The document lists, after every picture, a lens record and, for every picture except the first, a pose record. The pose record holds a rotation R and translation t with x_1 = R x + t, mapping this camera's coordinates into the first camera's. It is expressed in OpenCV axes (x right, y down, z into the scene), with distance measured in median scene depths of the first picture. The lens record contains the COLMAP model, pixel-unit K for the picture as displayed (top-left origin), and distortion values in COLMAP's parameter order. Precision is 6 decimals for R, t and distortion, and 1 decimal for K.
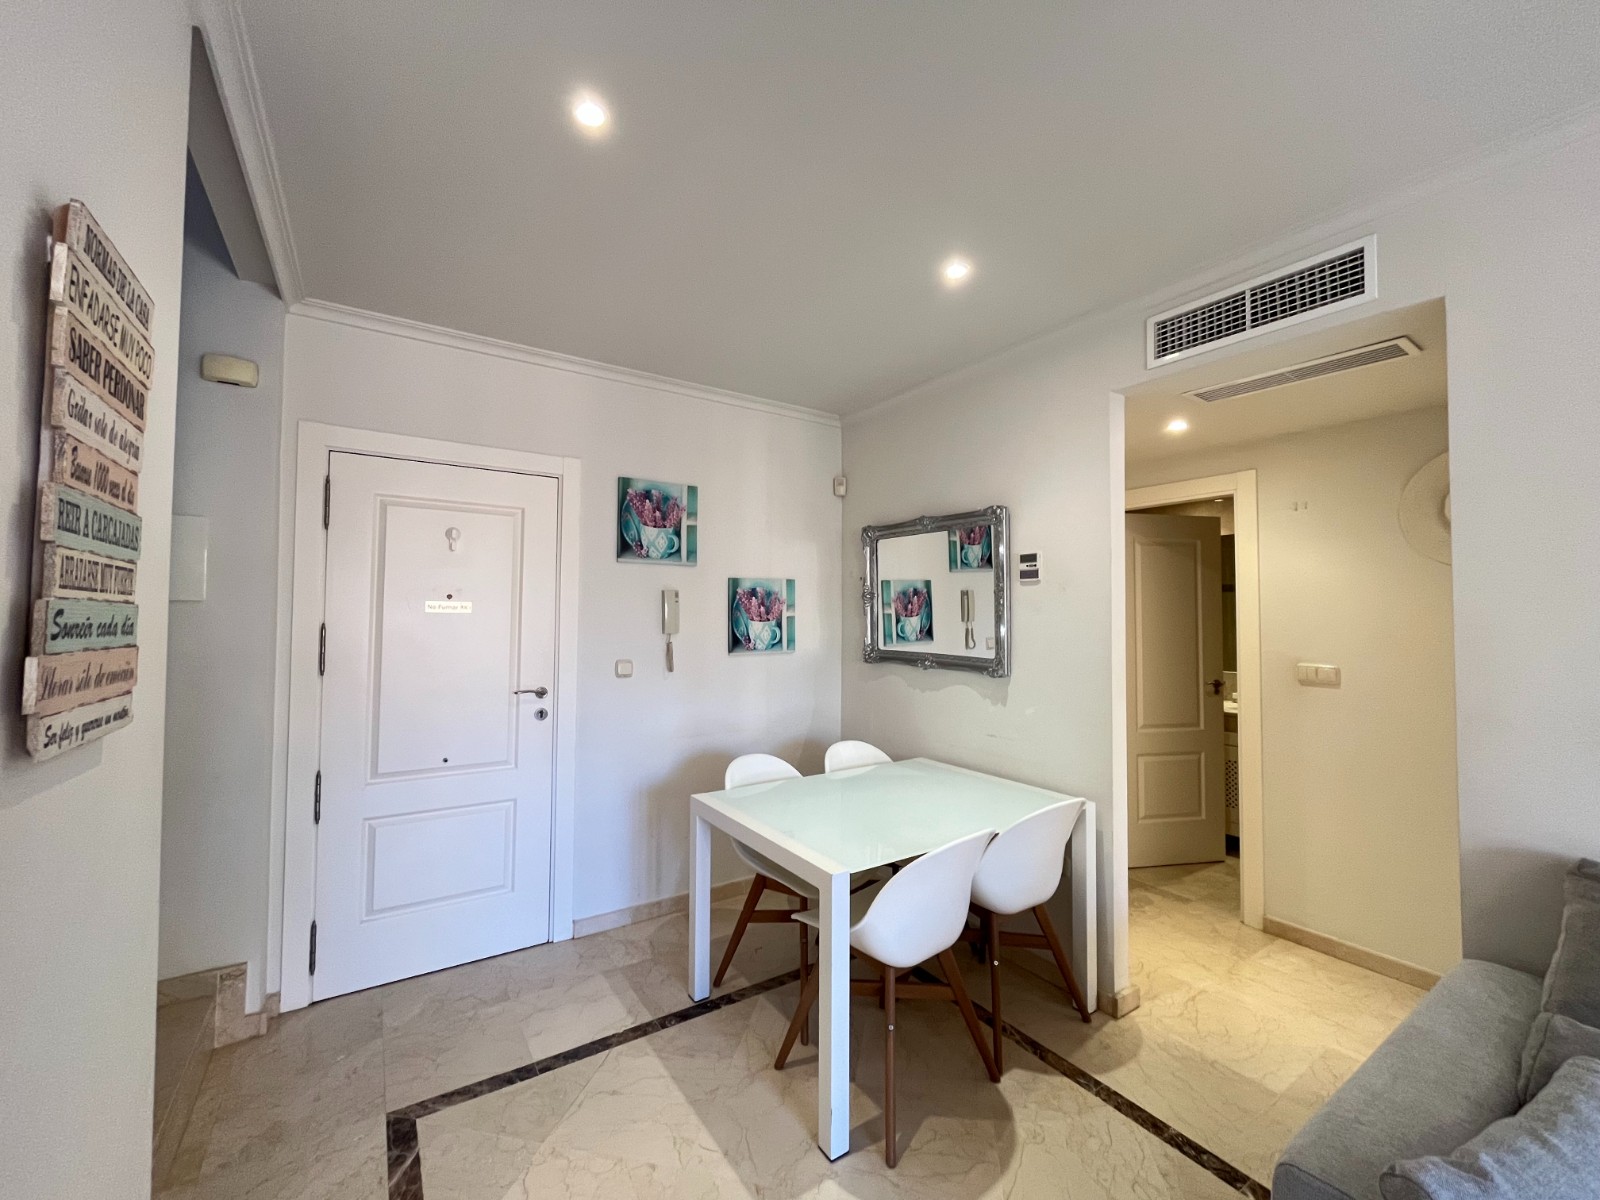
lens RADIAL K [[652.4, 0, 802.0], [0, 652.4, 595.2], [0, 0, 1]] dist [-0.003549, 0.000350]
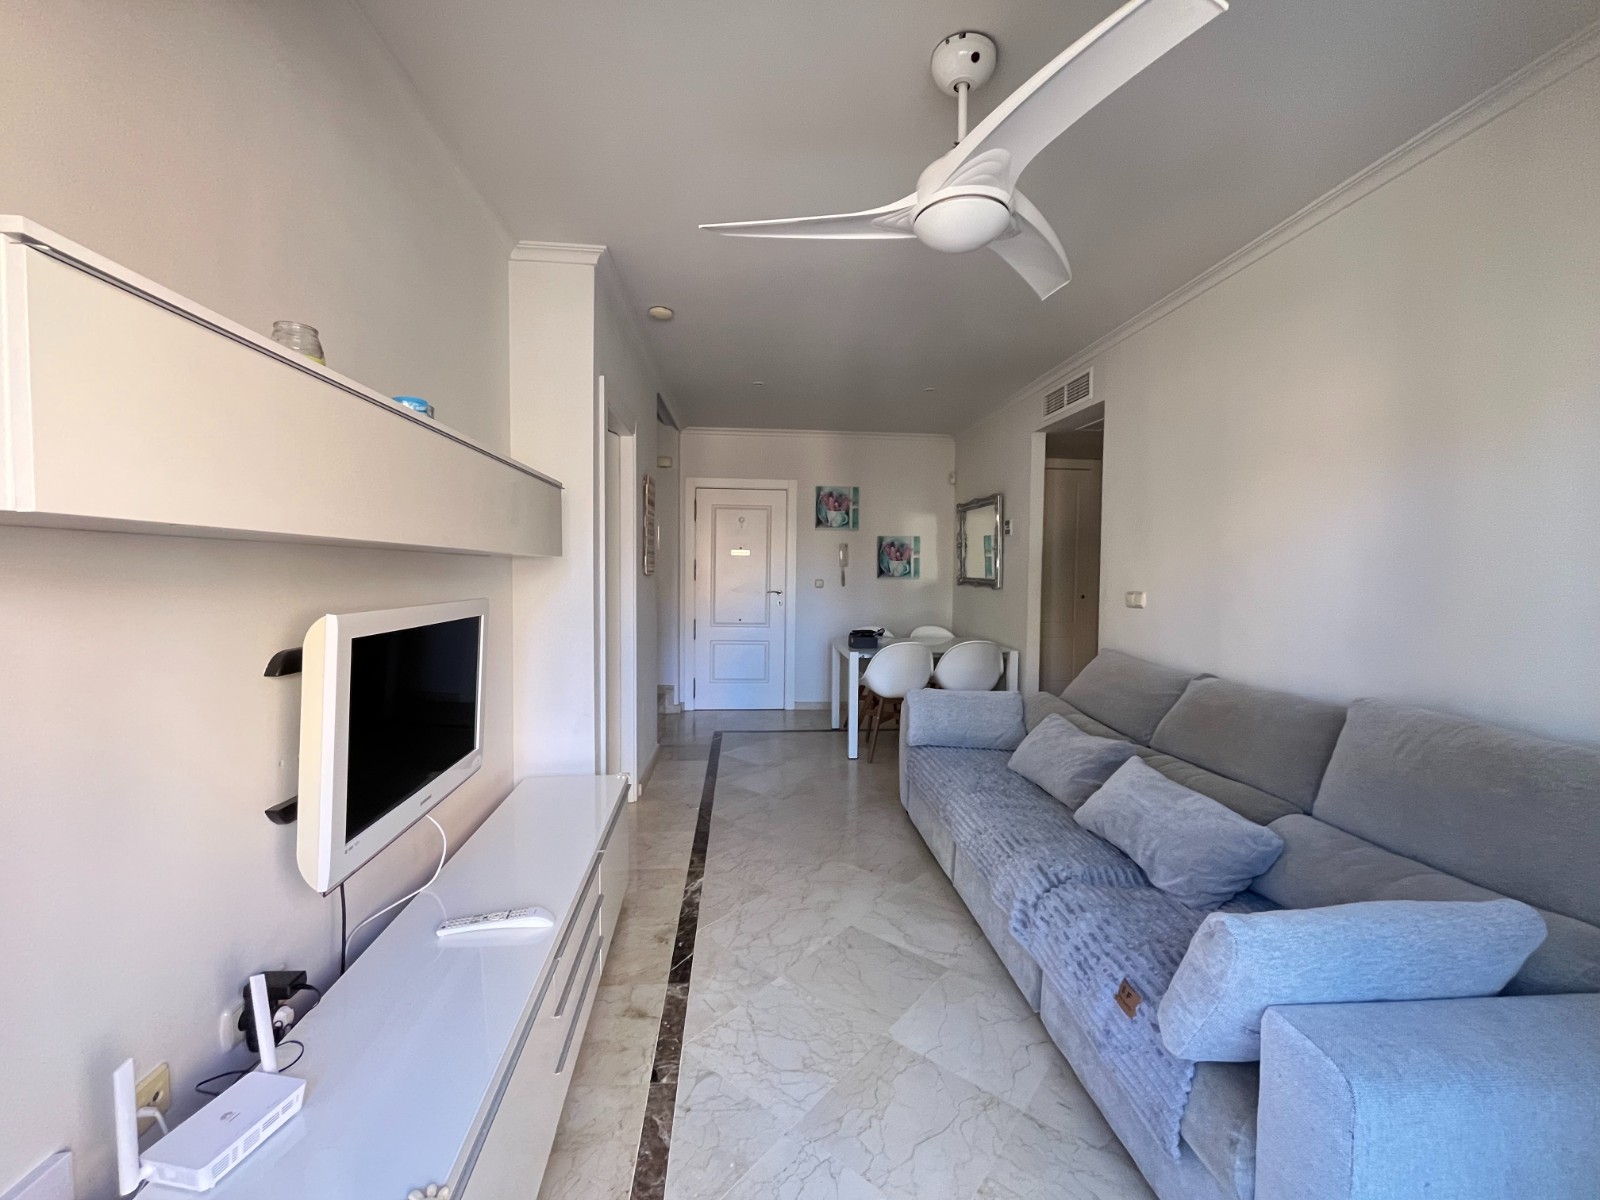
lens RADIAL K [[652.4, 0, 800.0], [0, 652.4, 593.6], [0, 0, 1]] dist [-0.003549, 0.000350]
pose [[0.875545, 0.022570, -0.482609, 0.625165], [0.010250, 0.997816, 0.065259, 0.012248], [0.483027, -0.062084, 0.873402, -0.753808]]
